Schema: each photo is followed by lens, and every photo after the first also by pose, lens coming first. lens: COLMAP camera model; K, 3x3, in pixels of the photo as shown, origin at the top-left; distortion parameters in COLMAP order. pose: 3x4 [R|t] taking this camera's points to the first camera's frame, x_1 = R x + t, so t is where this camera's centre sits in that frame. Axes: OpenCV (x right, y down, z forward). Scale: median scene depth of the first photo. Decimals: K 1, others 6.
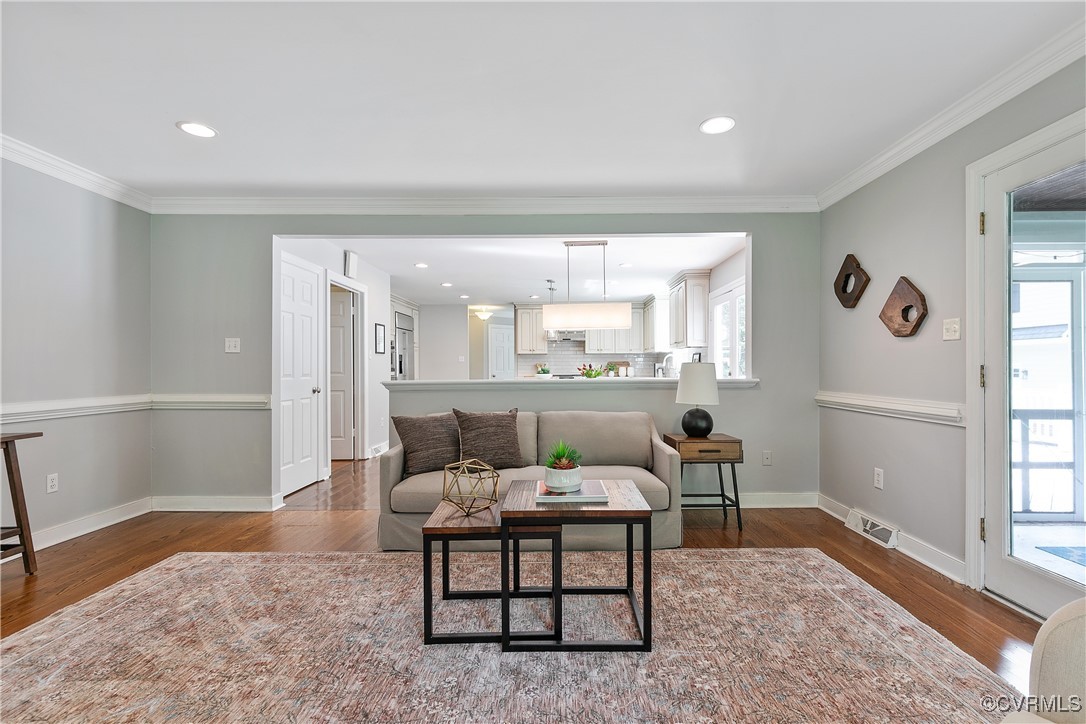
lens RADIAL K [[490.0, 0, 550.8], [0, 490.0, 365.5], [0, 0, 1]] dist [0.008772, -0.000540]
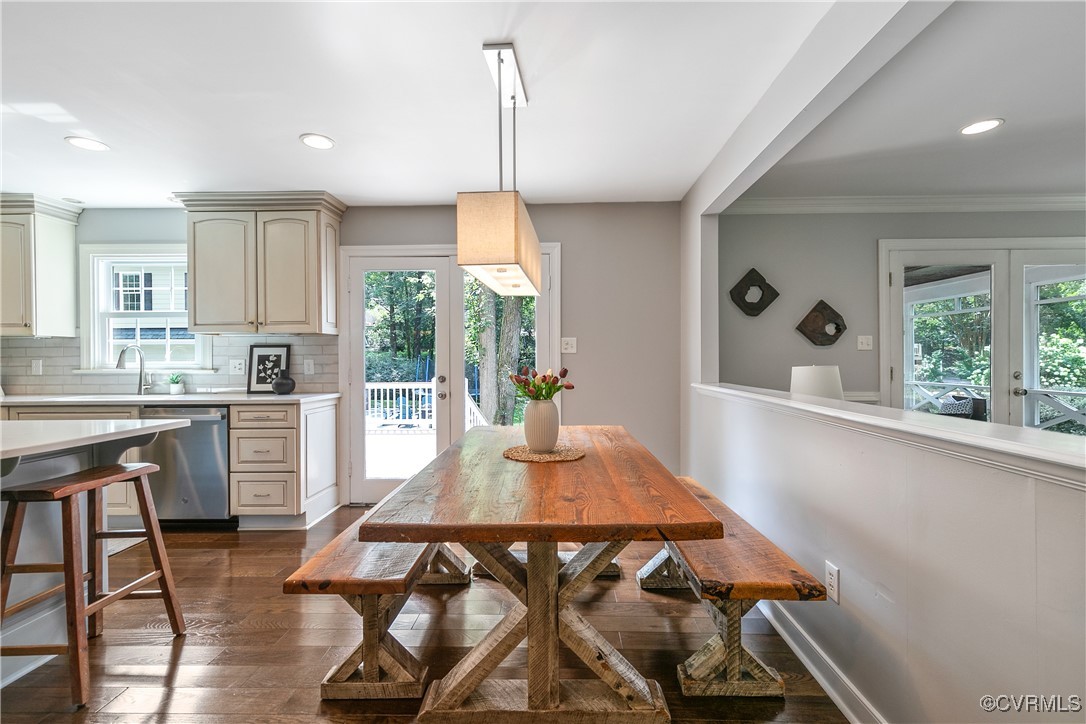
lens RADIAL K [[490.0, 0, 547.3], [0, 490.0, 359.7], [0, 0, 1]] dist [0.008772, -0.000540]
pose [[0.014339, -0.000111, 0.999897, -0.178455], [0.002035, 0.999998, 0.000082, -0.005809], [-0.999895, 0.002033, 0.014339, 0.495925]]
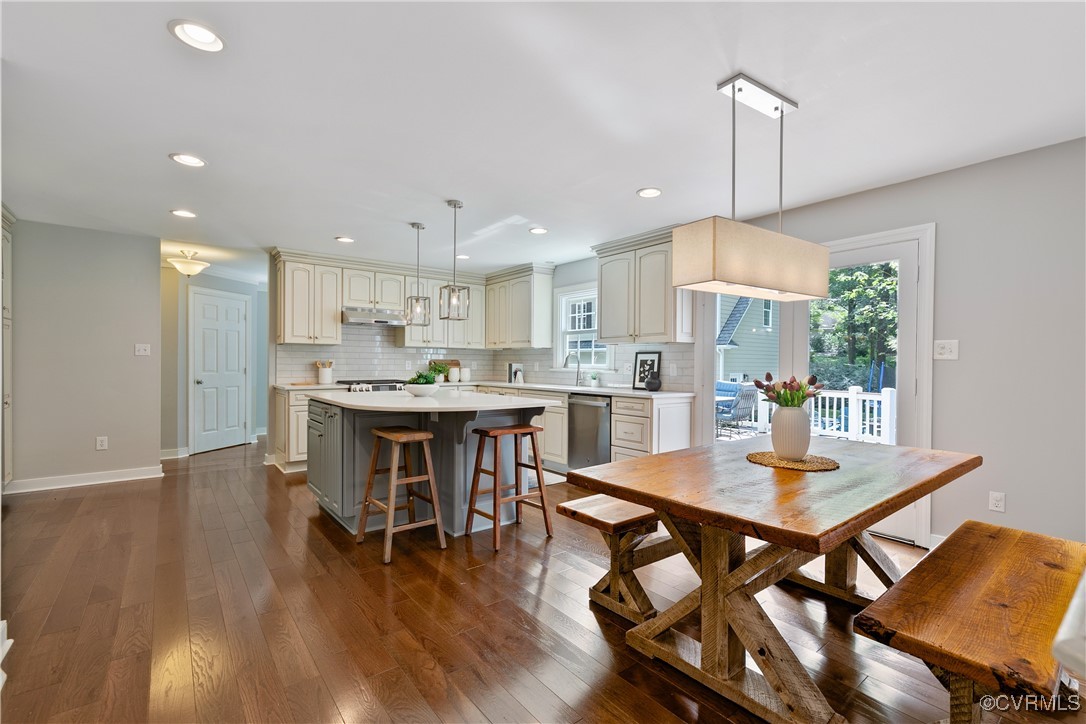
lens RADIAL K [[490.0, 0, 544.9], [0, 490.0, 362.4], [0, 0, 1]] dist [0.008772, -0.000540]
pose [[0.783650, 0.009470, 0.621131, -0.179651], [-0.012026, 0.999928, -0.000072, -0.006022], [-0.621086, -0.007414, 0.783707, 0.396568]]
